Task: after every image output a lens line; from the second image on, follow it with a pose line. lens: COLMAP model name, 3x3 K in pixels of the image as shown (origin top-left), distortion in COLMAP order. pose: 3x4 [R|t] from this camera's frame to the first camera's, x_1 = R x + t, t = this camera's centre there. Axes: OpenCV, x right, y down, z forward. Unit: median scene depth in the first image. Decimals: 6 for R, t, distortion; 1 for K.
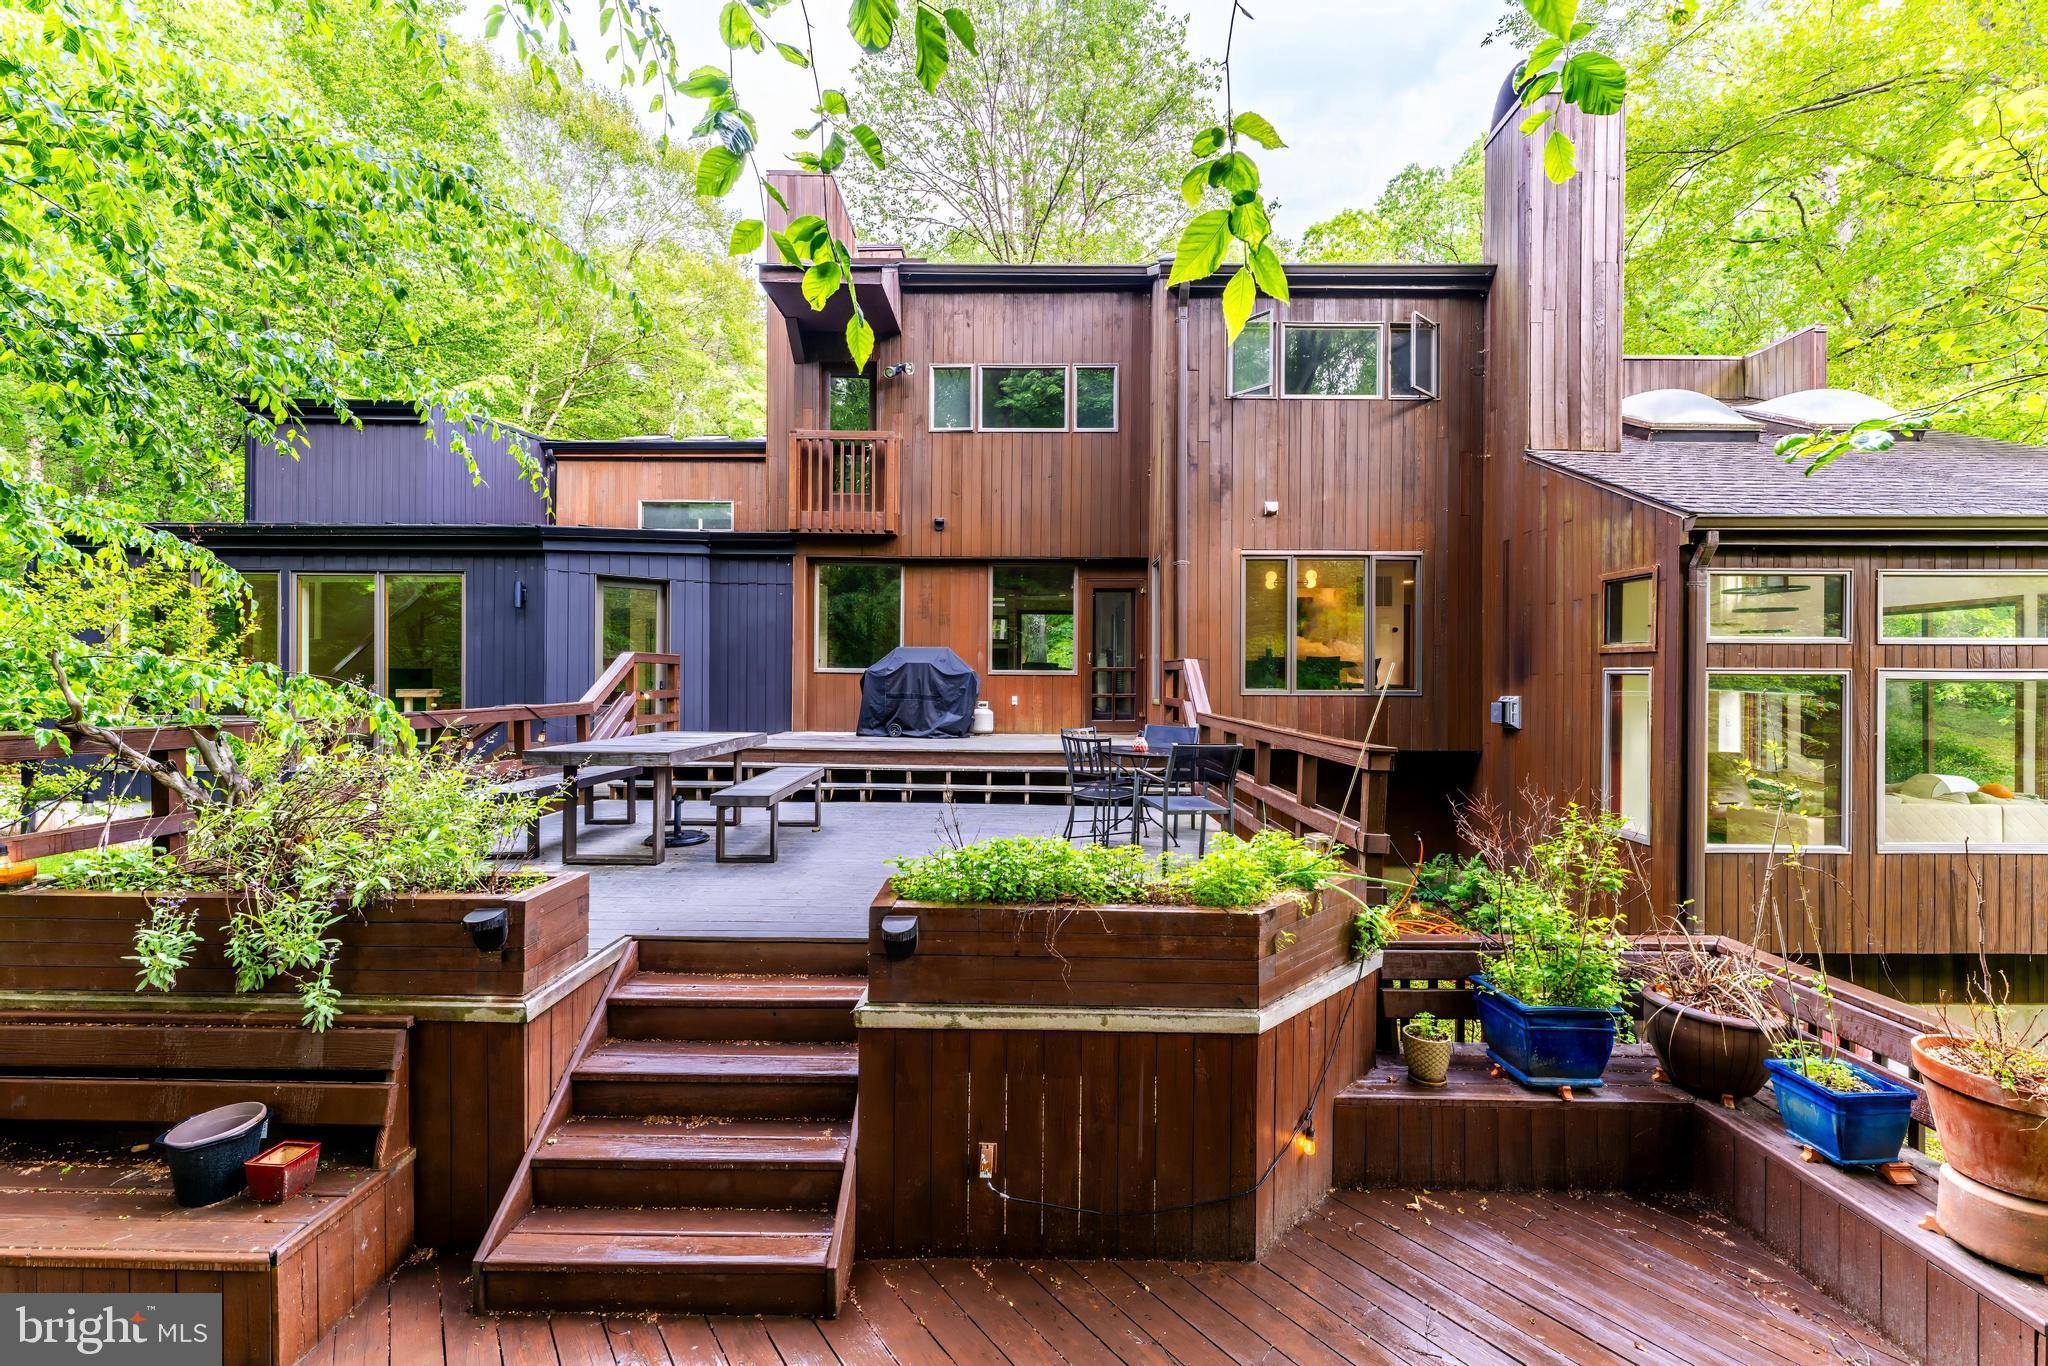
lens RADIAL K [[820.3, 0, 1033.6], [0, 820.3, 680.0], [0, 0, 1]] dist [0.001907, -0.001258]
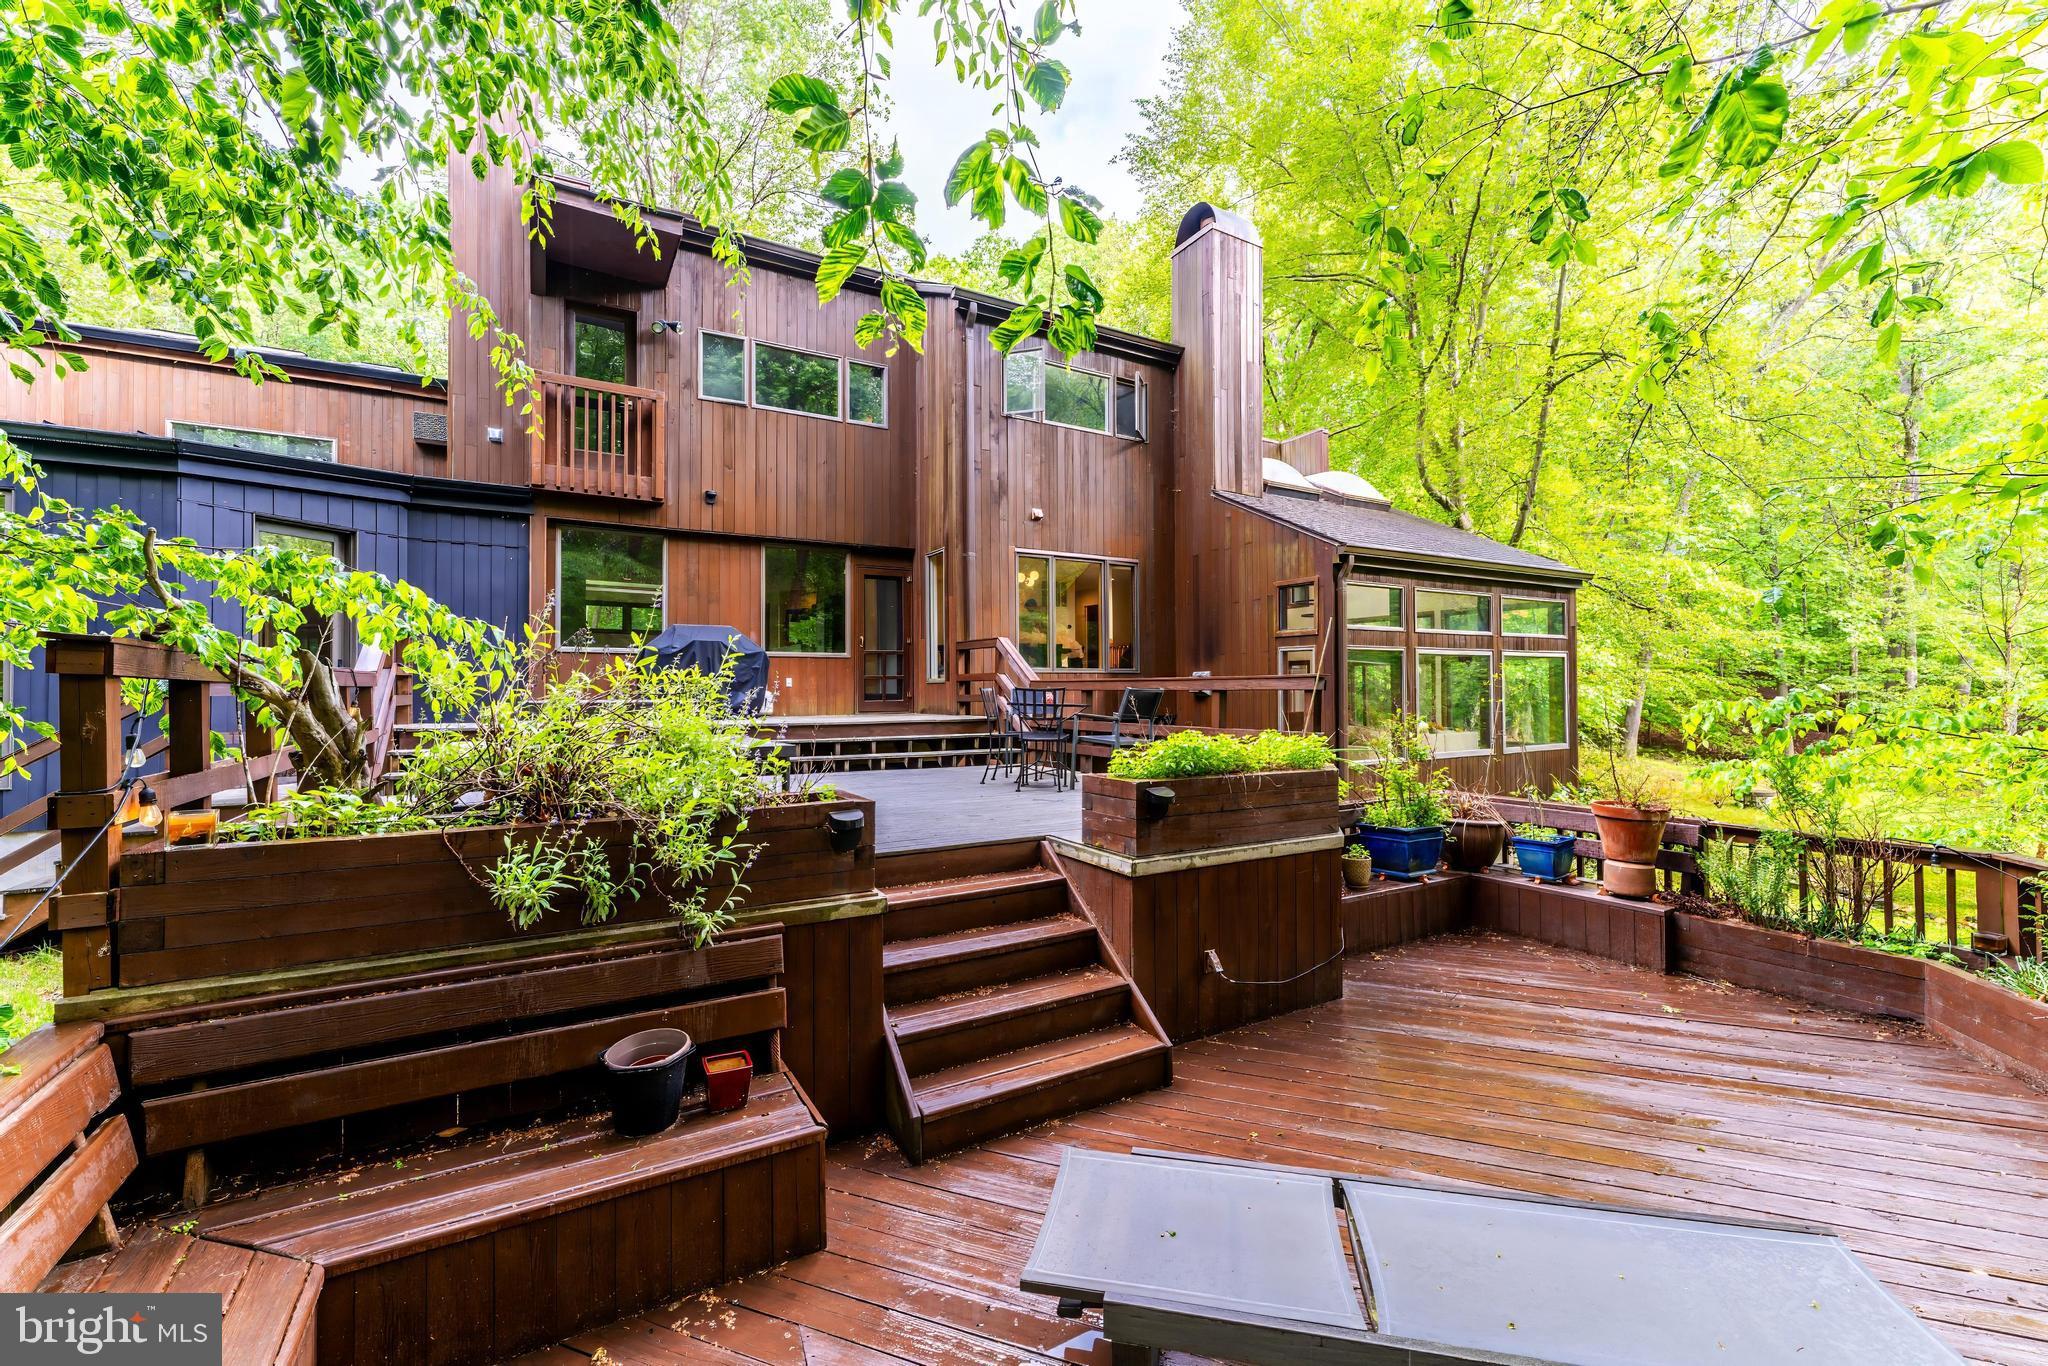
lens RADIAL K [[820.3, 0, 1036.2], [0, 820.3, 678.0], [0, 0, 1]] dist [0.001907, -0.001258]
pose [[0.859062, -0.003962, 0.511855, -0.375597], [0.011278, 0.999874, -0.011189, 0.047035], [-0.511746, 0.015384, 0.858999, -0.010344]]
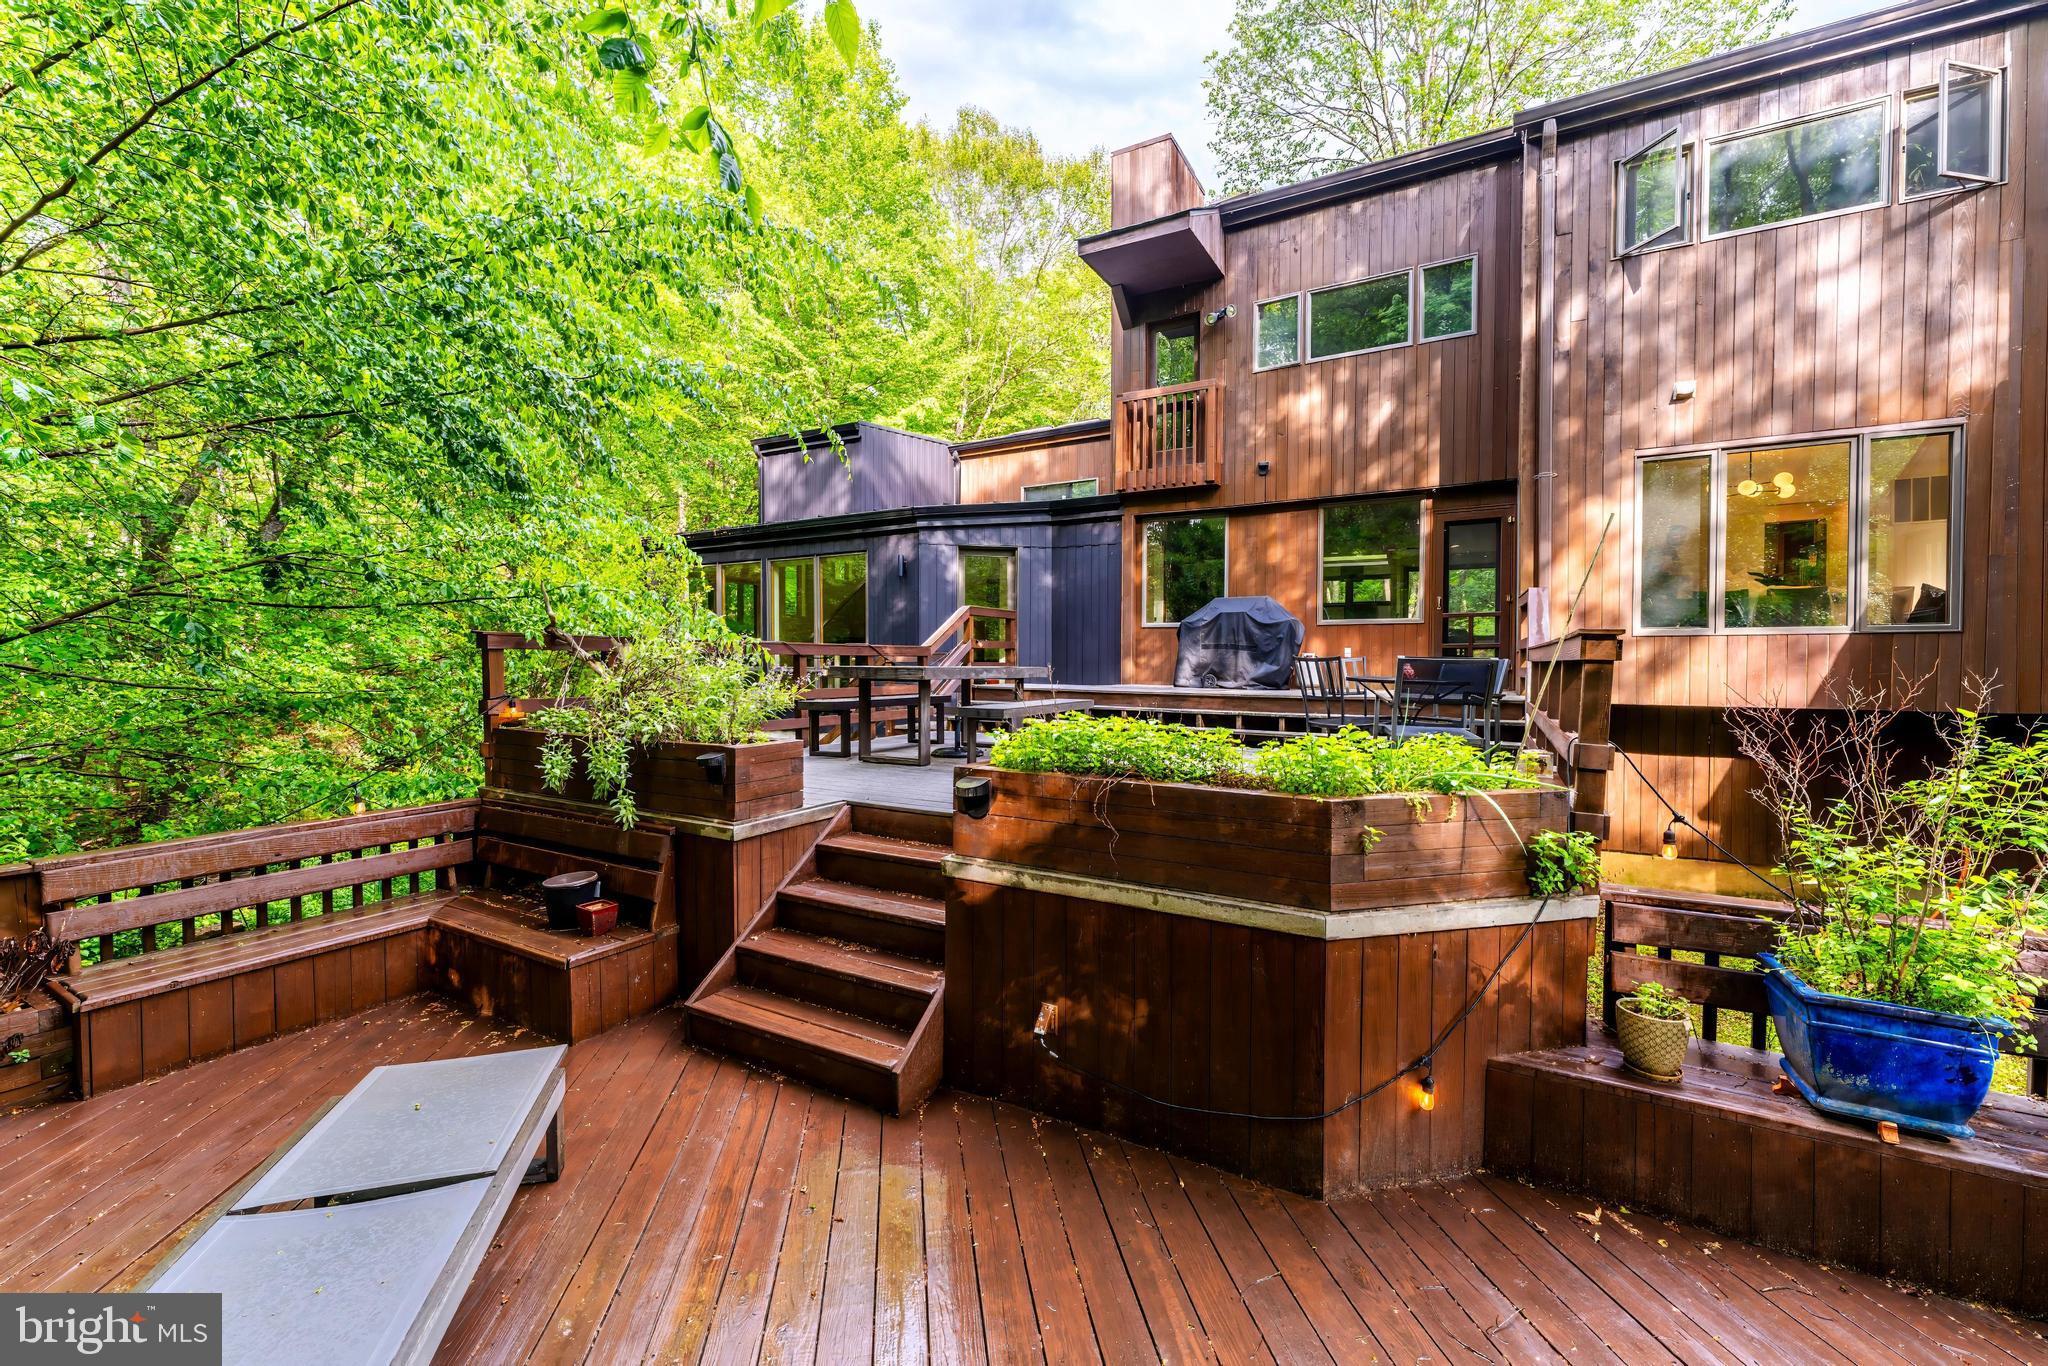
lens RADIAL K [[820.3, 0, 1032.6], [0, 820.3, 680.4], [0, 0, 1]] dist [0.001907, -0.001258]
pose [[0.872935, 0.005220, -0.487809, 0.158880], [0.003341, 0.999855, 0.016679, 0.054393], [0.487826, -0.016190, 0.872791, 0.039775]]
